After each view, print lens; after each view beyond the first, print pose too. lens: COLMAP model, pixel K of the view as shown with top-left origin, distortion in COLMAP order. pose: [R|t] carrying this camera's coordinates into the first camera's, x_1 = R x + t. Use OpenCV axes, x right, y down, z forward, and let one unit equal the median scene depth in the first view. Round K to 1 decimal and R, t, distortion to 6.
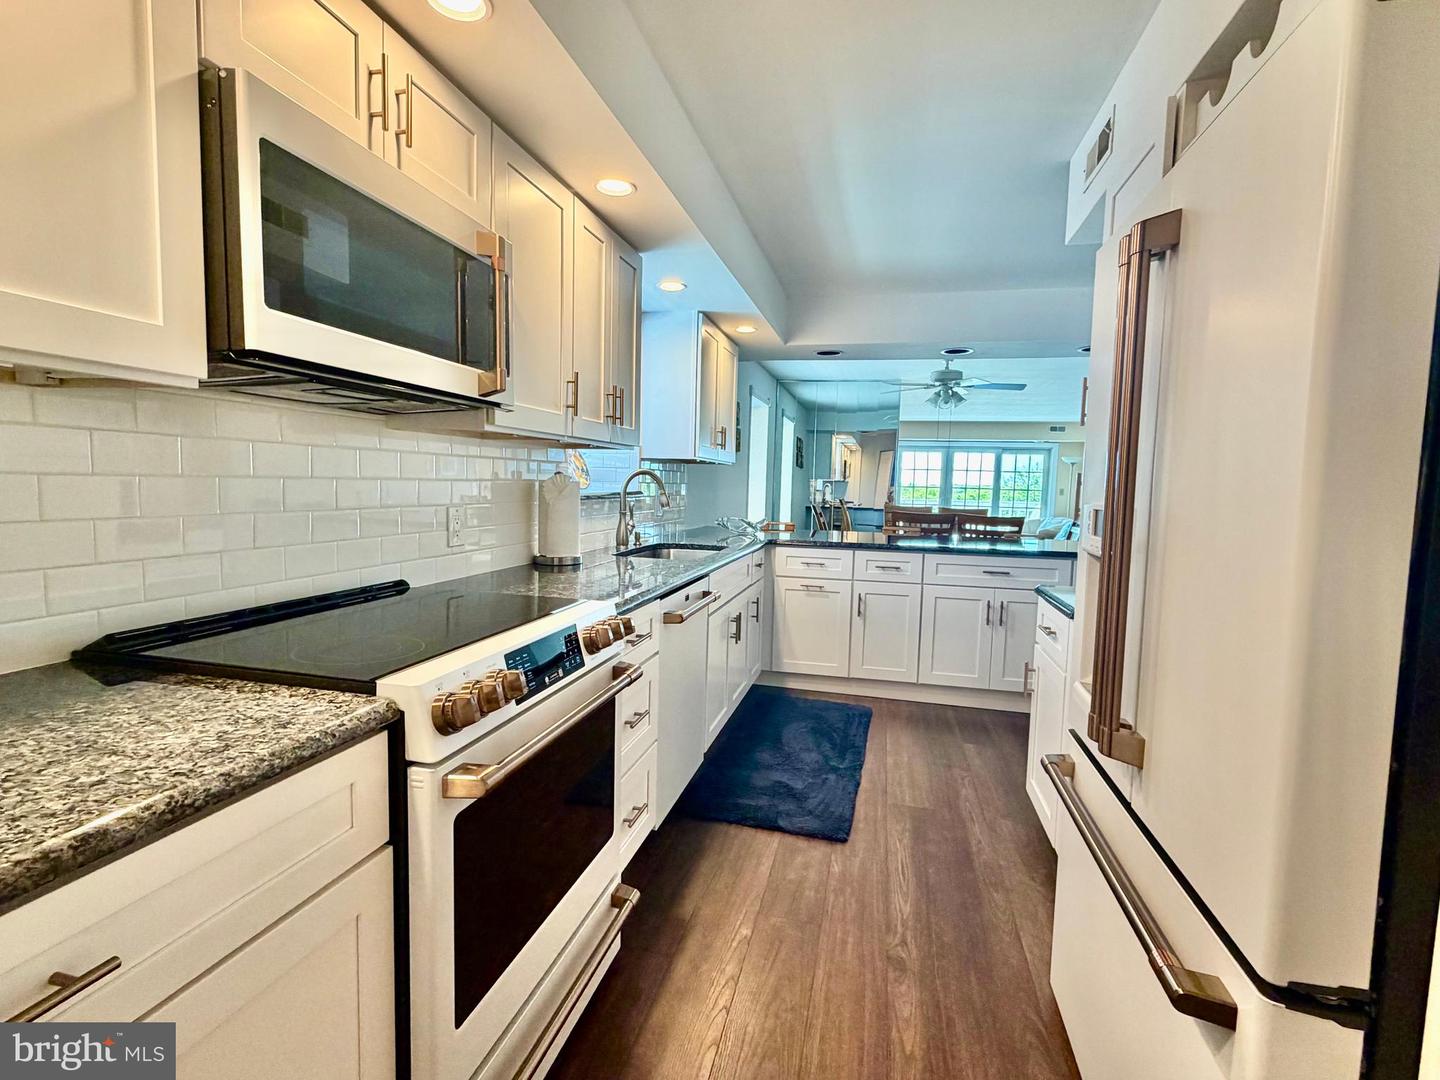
lens RADIAL K [[702.0, 0, 718.8], [0, 702.0, 545.6], [0, 0, 1]] dist [-0.005385, -0.001943]
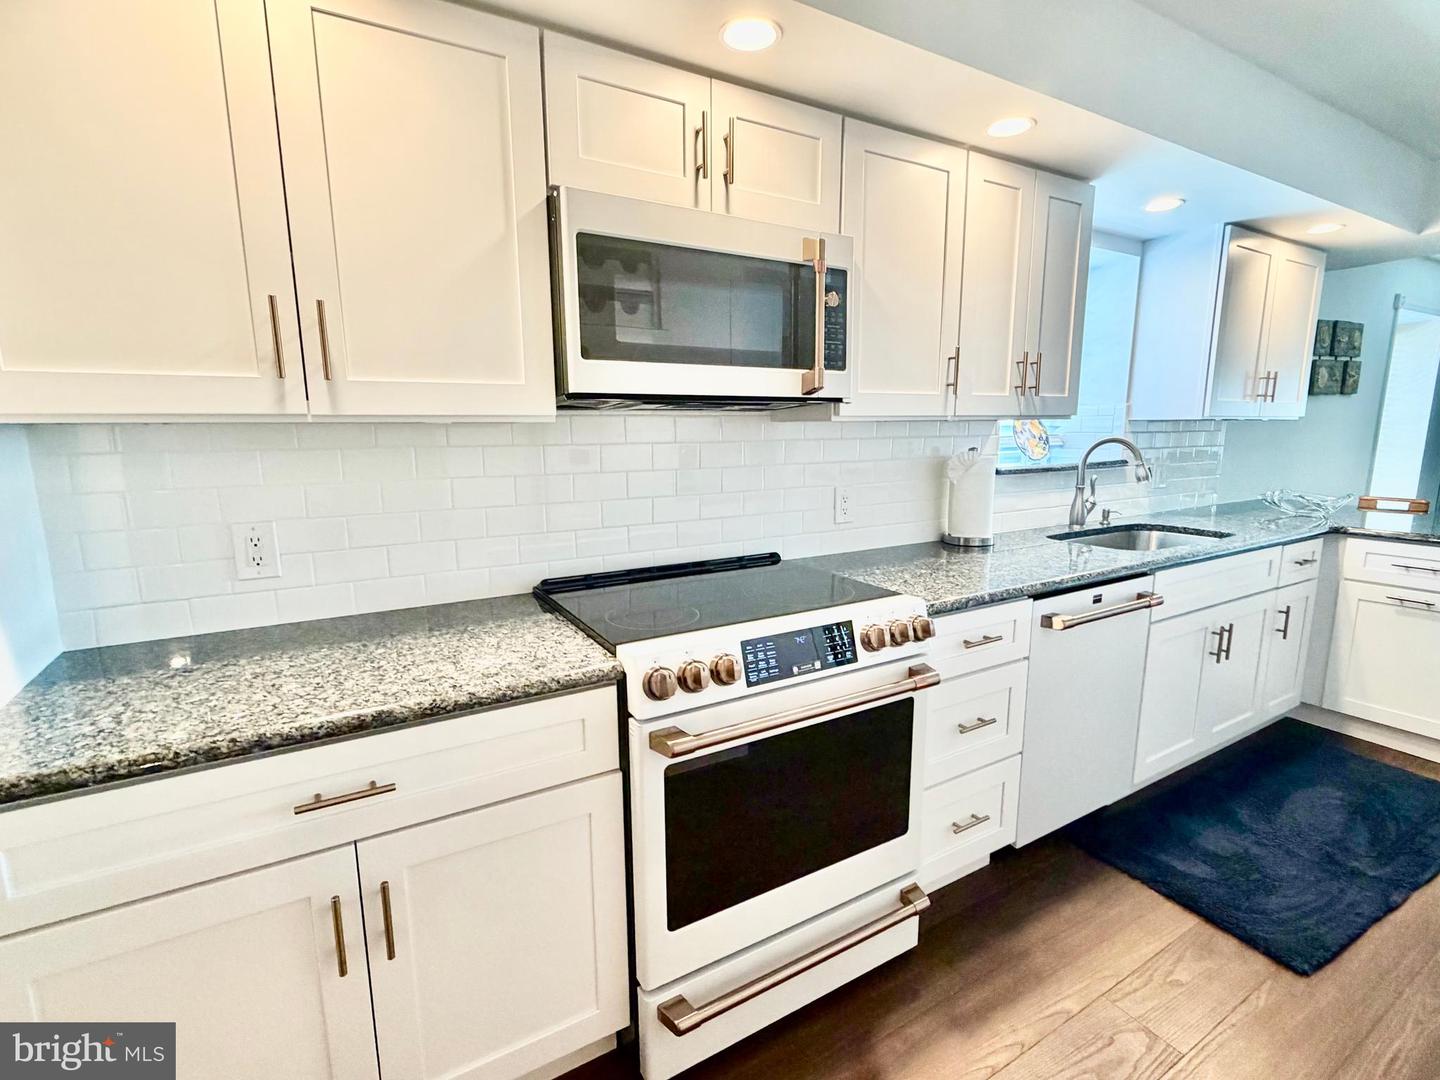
lens RADIAL K [[673.4, 0, 718.1], [0, 673.4, 543.0], [0, 0, 1]] dist [-0.000592, -0.001236]
pose [[0.683569, 0.091998, -0.724065, 0.345595], [-0.036817, 0.995108, 0.091678, -0.077726], [0.728957, -0.036010, 0.683612, 0.188928]]
